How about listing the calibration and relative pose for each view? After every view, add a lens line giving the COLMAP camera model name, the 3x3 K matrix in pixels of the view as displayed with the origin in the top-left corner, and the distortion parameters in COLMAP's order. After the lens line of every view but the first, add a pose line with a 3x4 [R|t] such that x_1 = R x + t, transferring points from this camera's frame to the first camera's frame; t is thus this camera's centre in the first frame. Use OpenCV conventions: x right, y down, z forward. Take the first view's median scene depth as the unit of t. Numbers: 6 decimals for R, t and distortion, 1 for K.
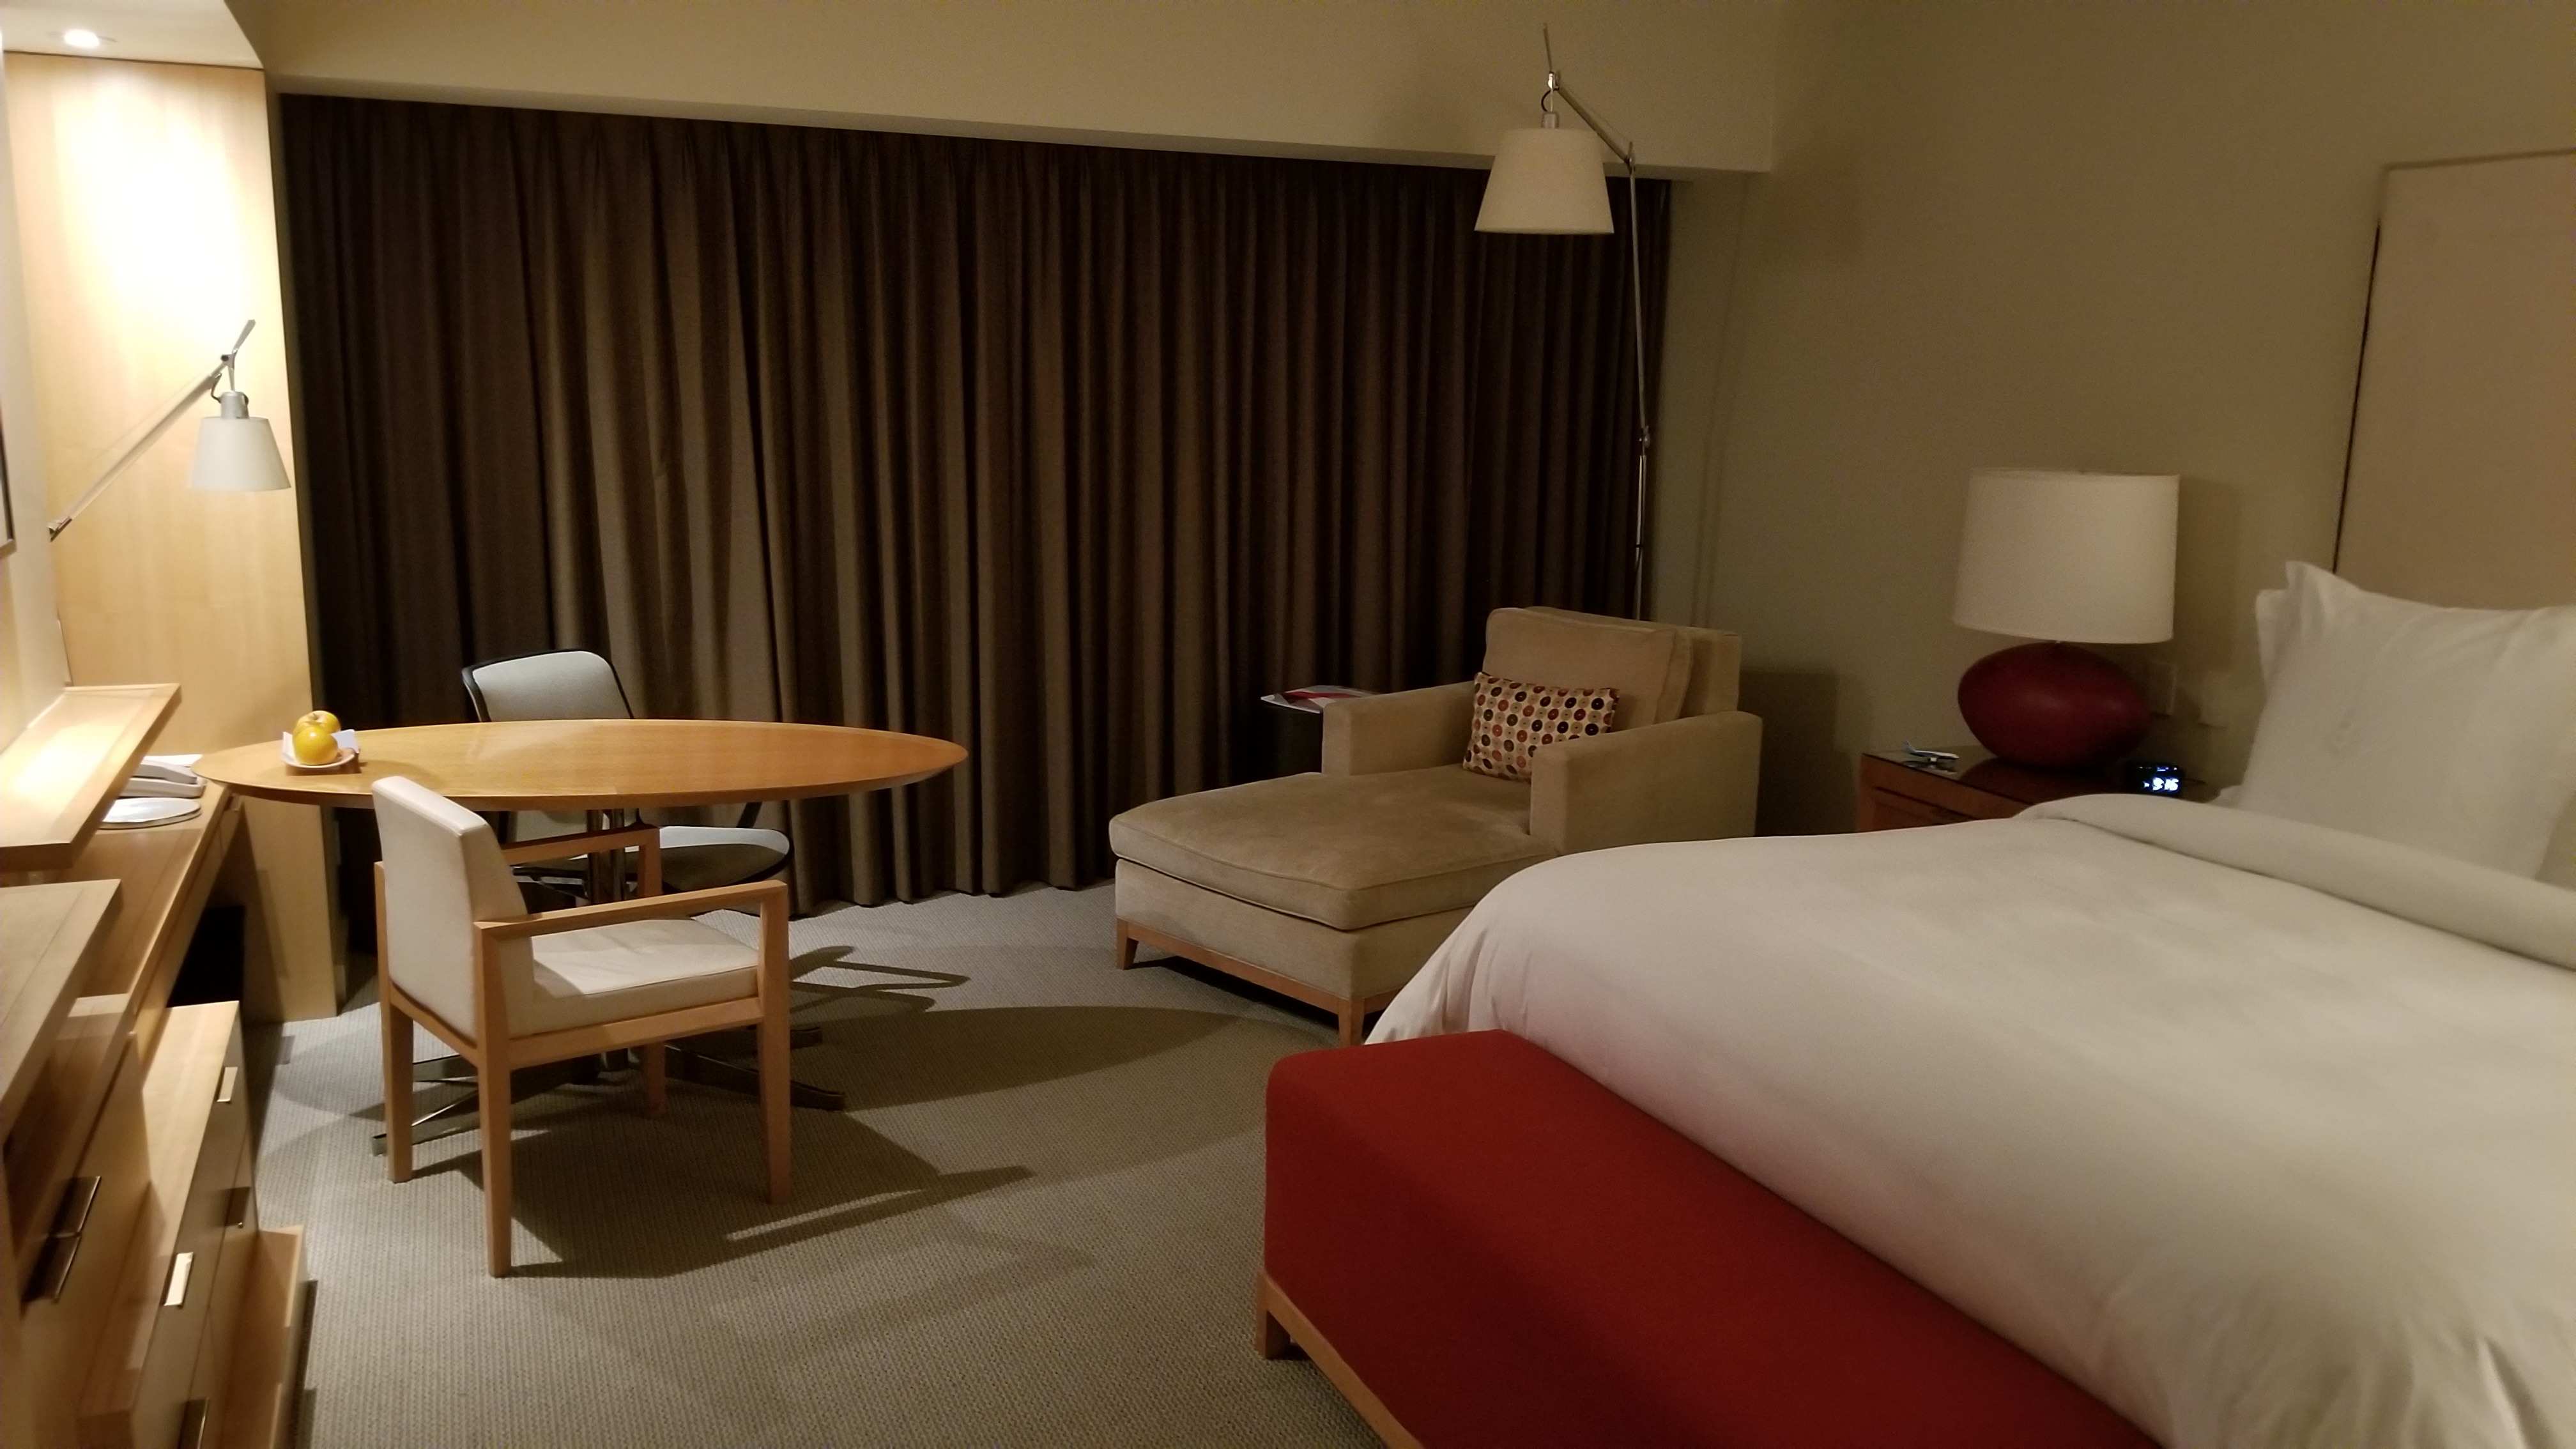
lens RADIAL K [[1959.8, 0, 1337.4], [0, 1959.8, 727.4], [0, 0, 1]] dist [0.043293, -0.092791]
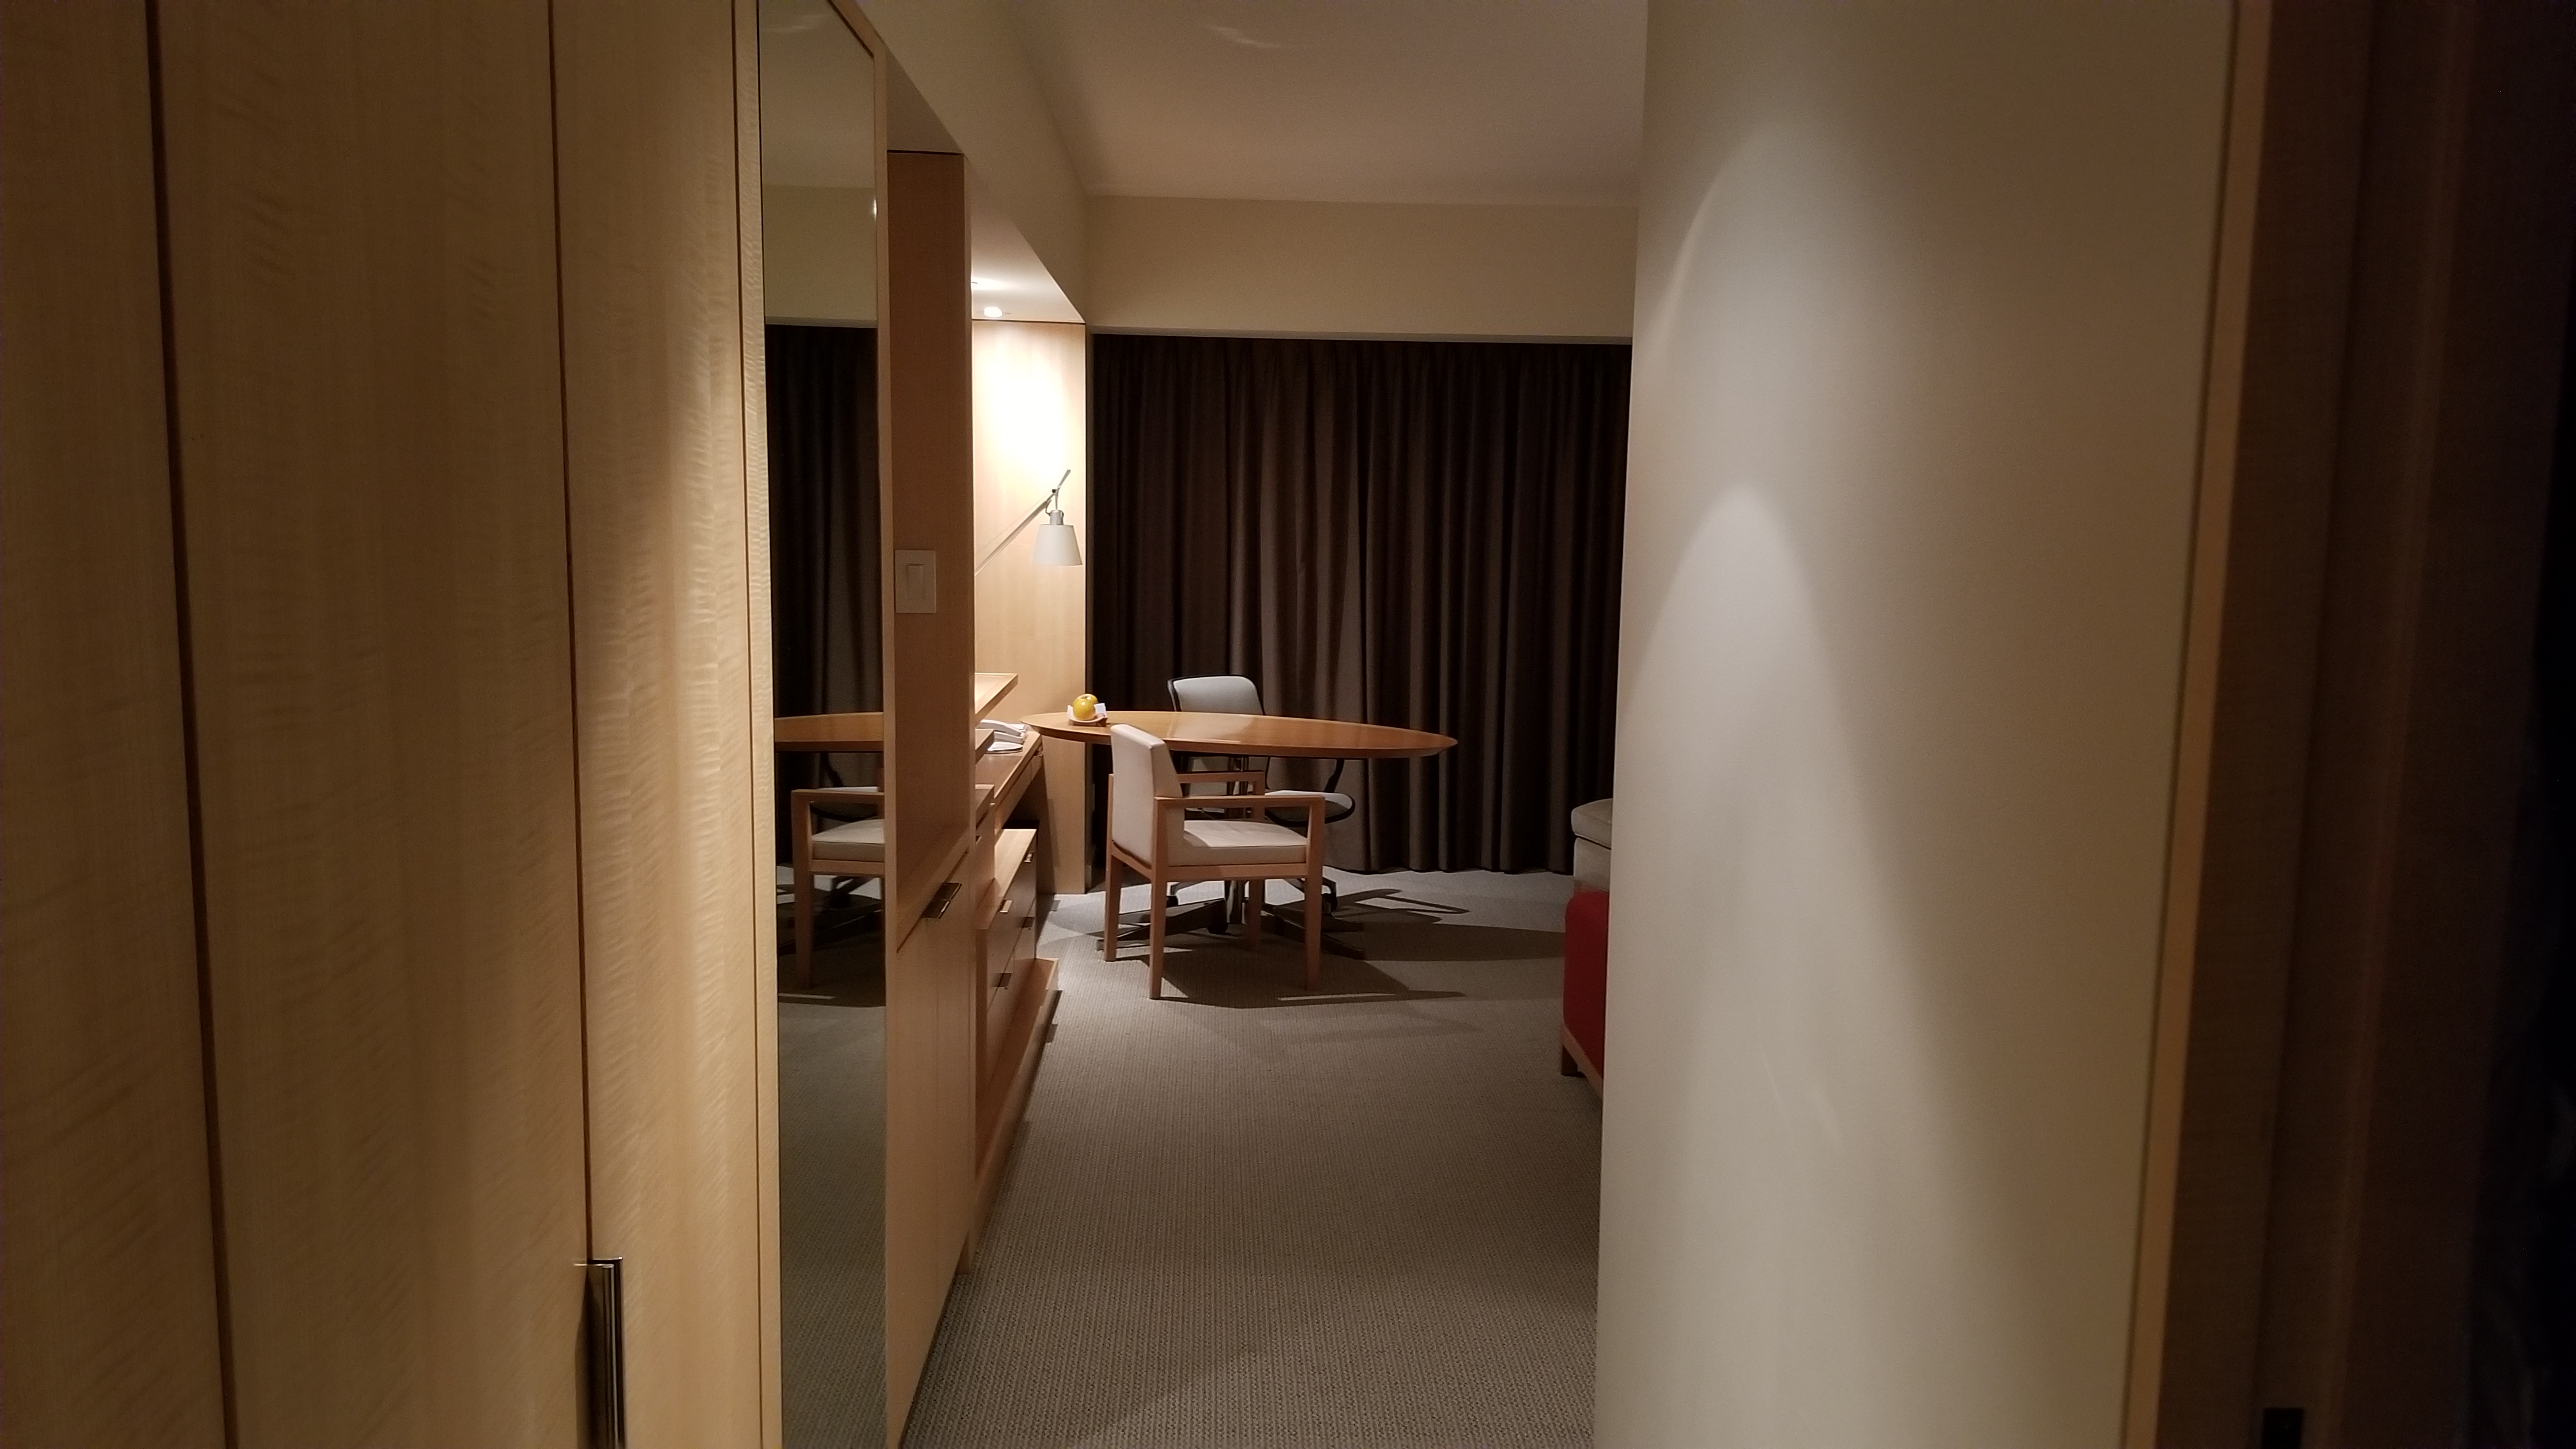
lens RADIAL K [[1959.8, 0, 1337.4], [0, 1959.8, 727.4], [0, 0, 1]] dist [0.043293, -0.092791]
pose [[0.936171, 0.039115, -0.349363, 0.286157], [-0.065819, 0.995719, -0.064891, 0.117561], [0.345329, 0.083744, 0.934738, -0.522211]]
